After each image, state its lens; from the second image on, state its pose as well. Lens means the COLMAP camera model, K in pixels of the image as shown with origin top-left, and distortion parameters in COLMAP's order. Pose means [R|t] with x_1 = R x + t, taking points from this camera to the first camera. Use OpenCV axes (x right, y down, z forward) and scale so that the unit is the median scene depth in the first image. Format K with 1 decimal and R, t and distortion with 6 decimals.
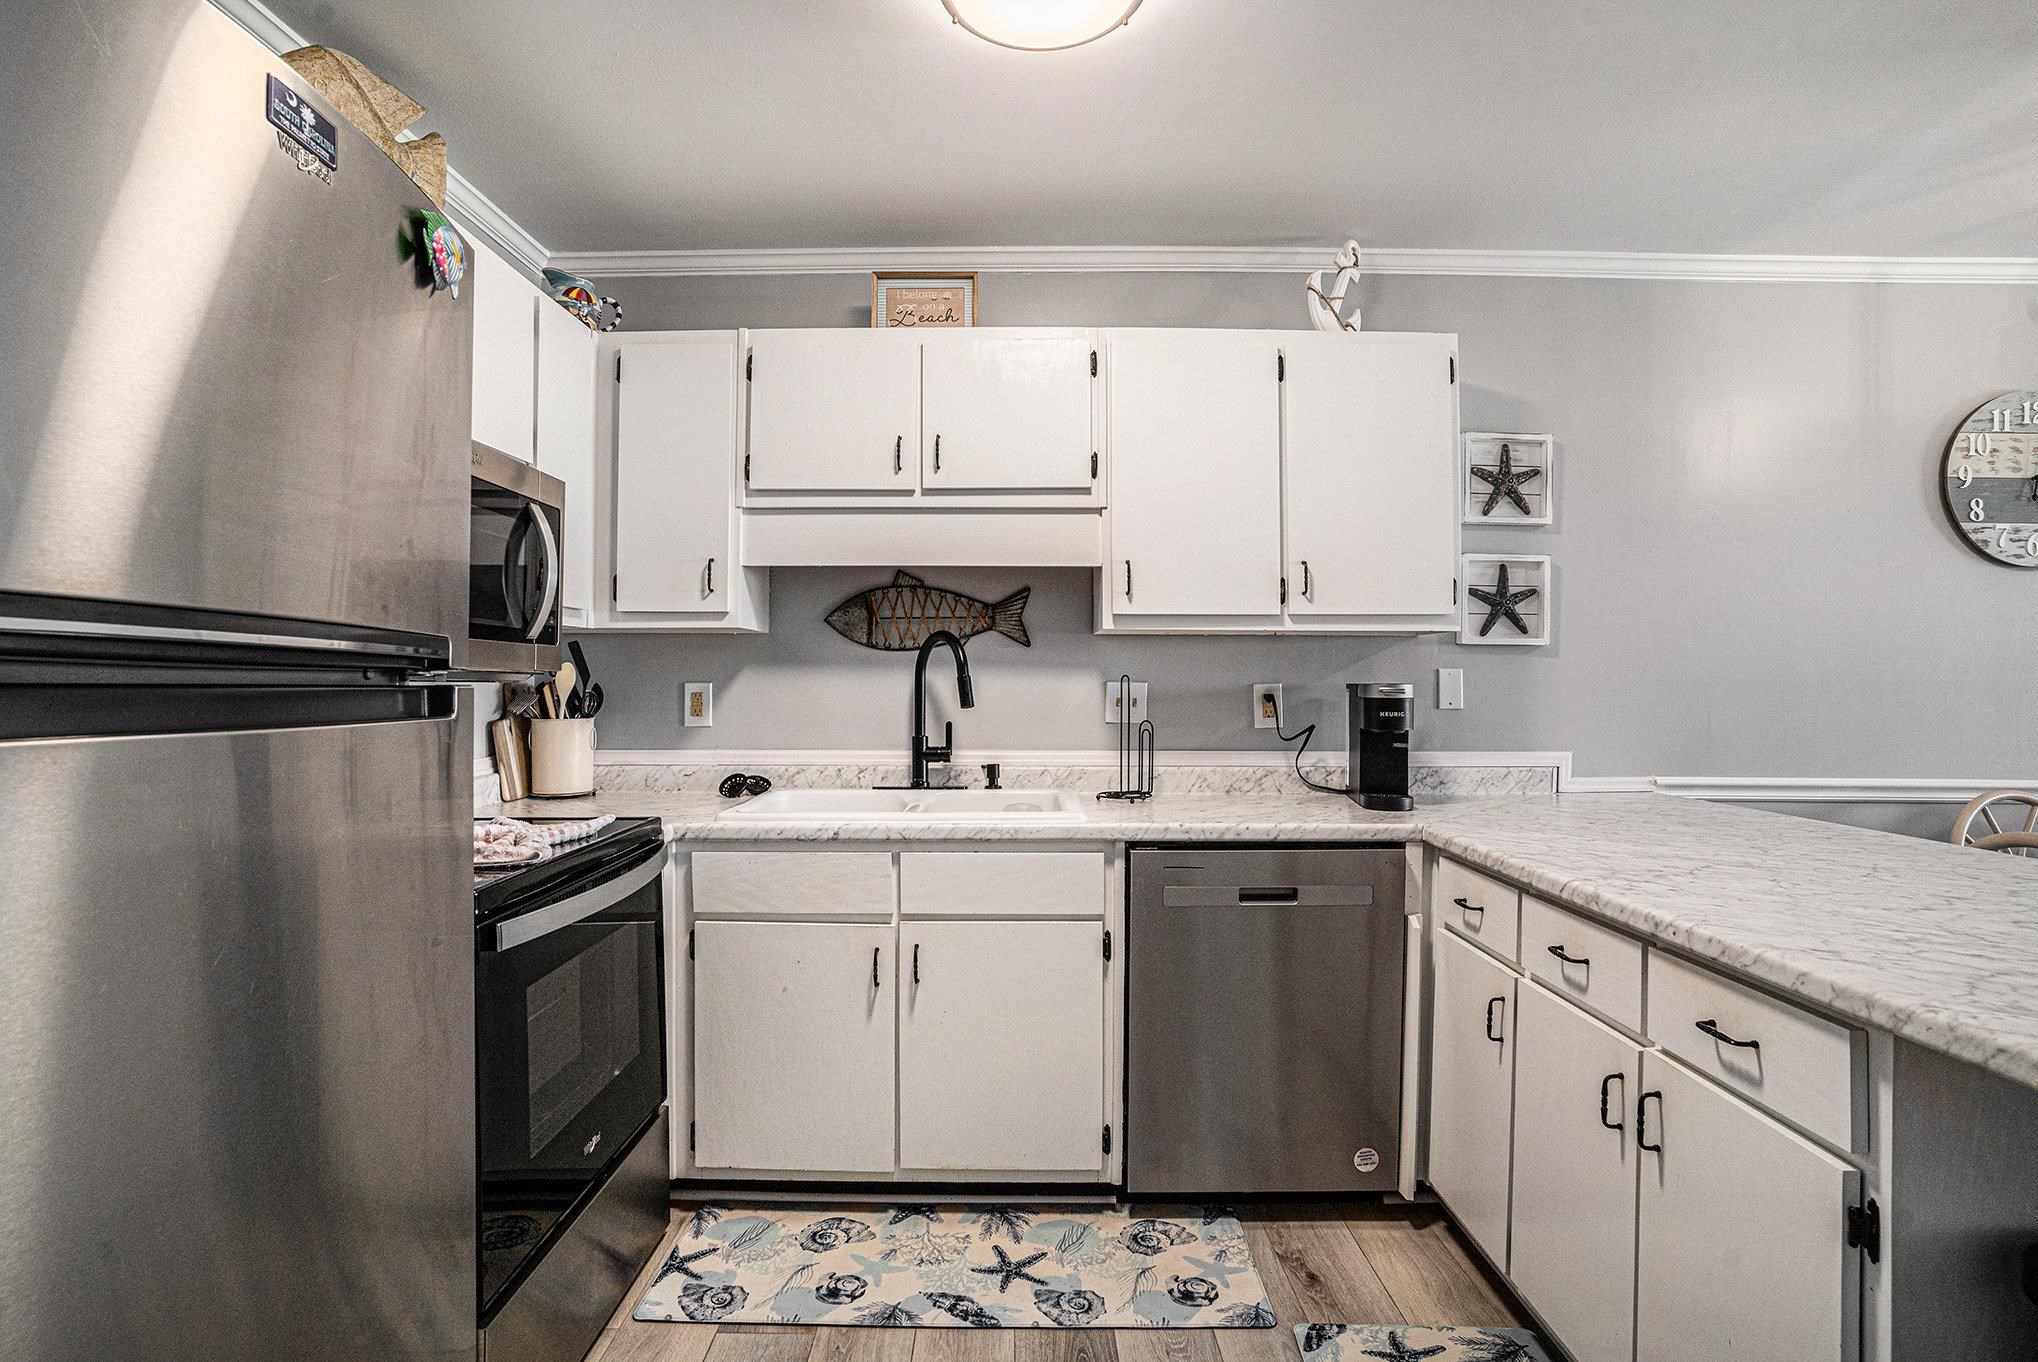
lens RADIAL K [[1018.9, 0, 1012.5], [0, 1018.9, 667.8], [0, 0, 1]] dist [-0.076797, 0.036333]
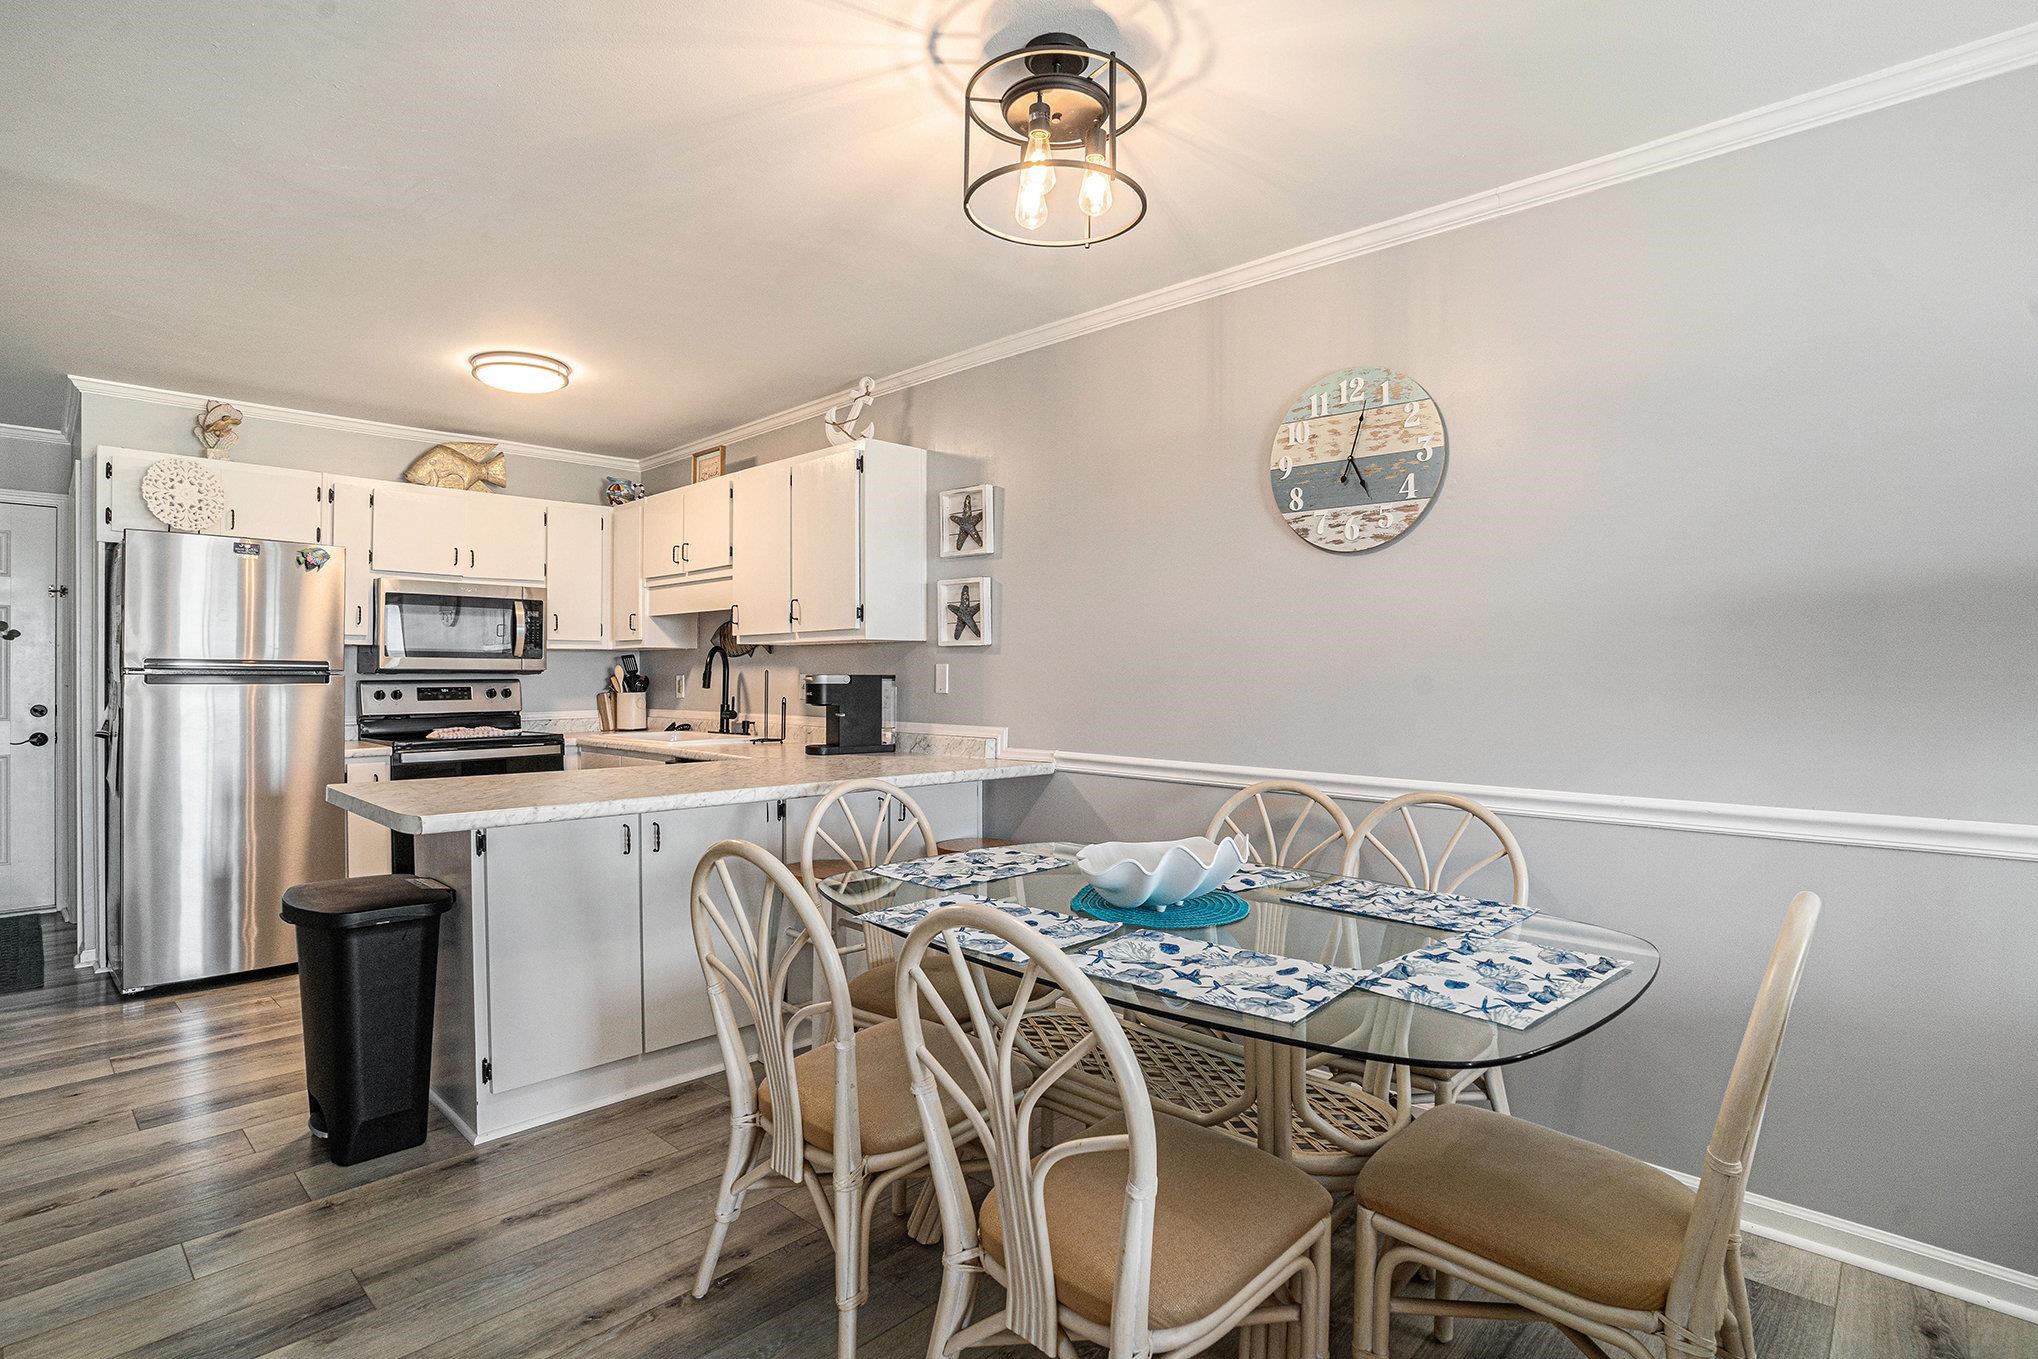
lens RADIAL K [[1018.9, 0, 1012.5], [0, 1018.9, 666.3], [0, 0, 1]] dist [-0.076797, 0.036333]
pose [[0.720294, -0.007973, -0.693623, 1.631947], [0.009280, 0.999955, -0.001858, 0.008591], [0.693607, -0.005099, 0.720336, 0.063073]]
